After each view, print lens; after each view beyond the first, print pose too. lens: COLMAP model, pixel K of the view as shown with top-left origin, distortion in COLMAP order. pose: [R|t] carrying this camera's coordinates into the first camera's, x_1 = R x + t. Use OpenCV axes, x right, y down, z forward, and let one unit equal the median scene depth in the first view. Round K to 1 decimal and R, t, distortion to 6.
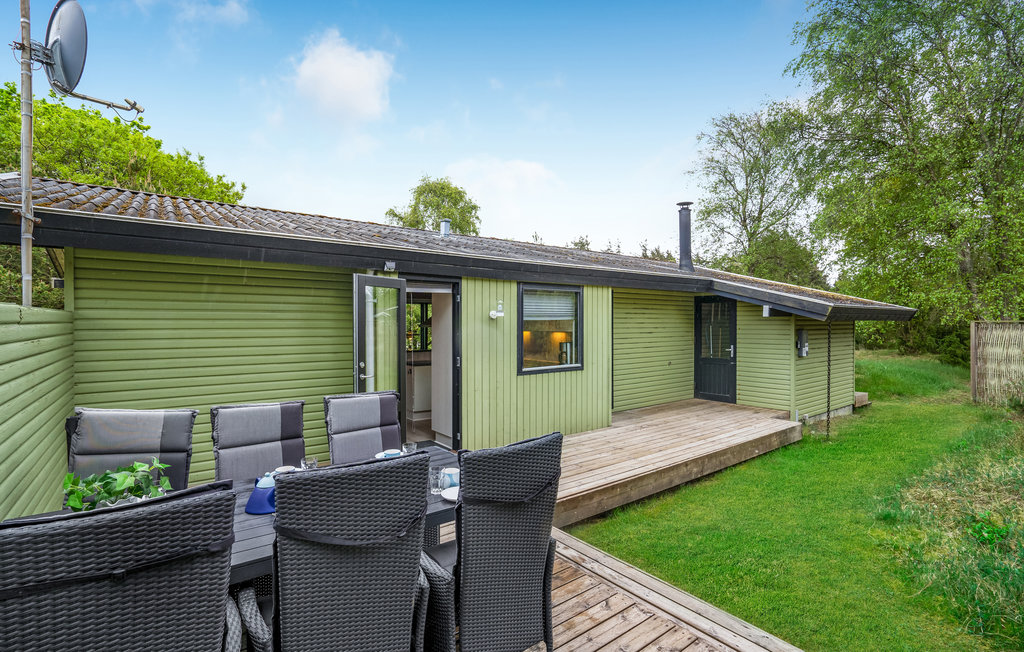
lens RADIAL K [[472.4, 0, 512.0], [0, 472.4, 326.0], [0, 0, 1]] dist [-0.000445, -0.000030]
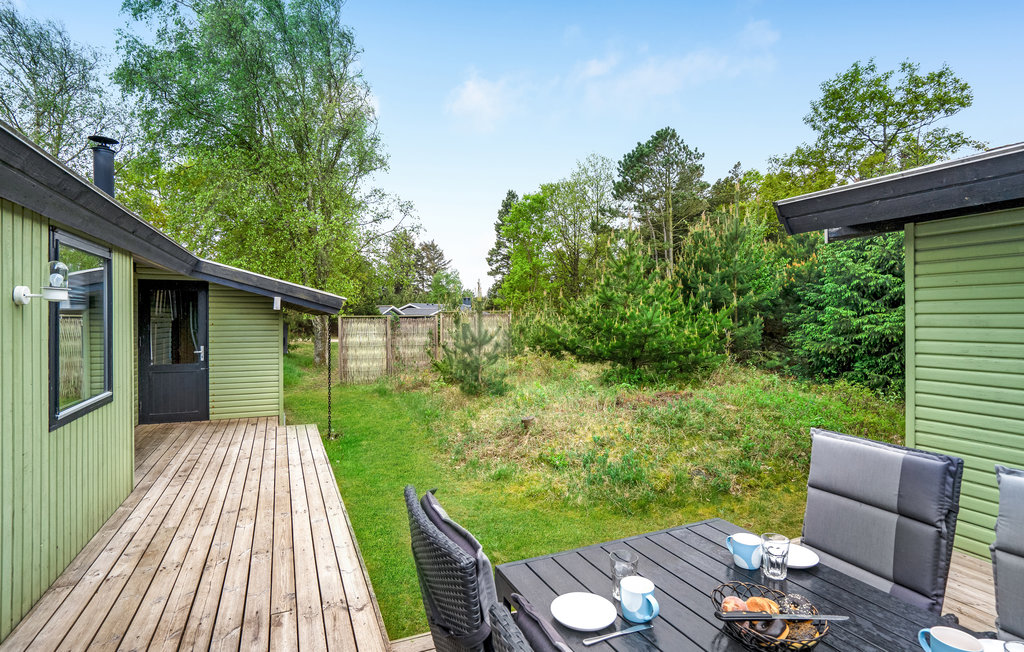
lens RADIAL K [[528.2, 0, 512.0], [0, 528.2, 326.0], [0, 0, 1]] dist [-0.000875, -0.000128]
pose [[0.241114, -0.011588, 0.970428, -0.363345], [-0.000044, 0.999929, 0.011951, -0.002179], [-0.970497, -0.002925, 0.241096, 0.435730]]
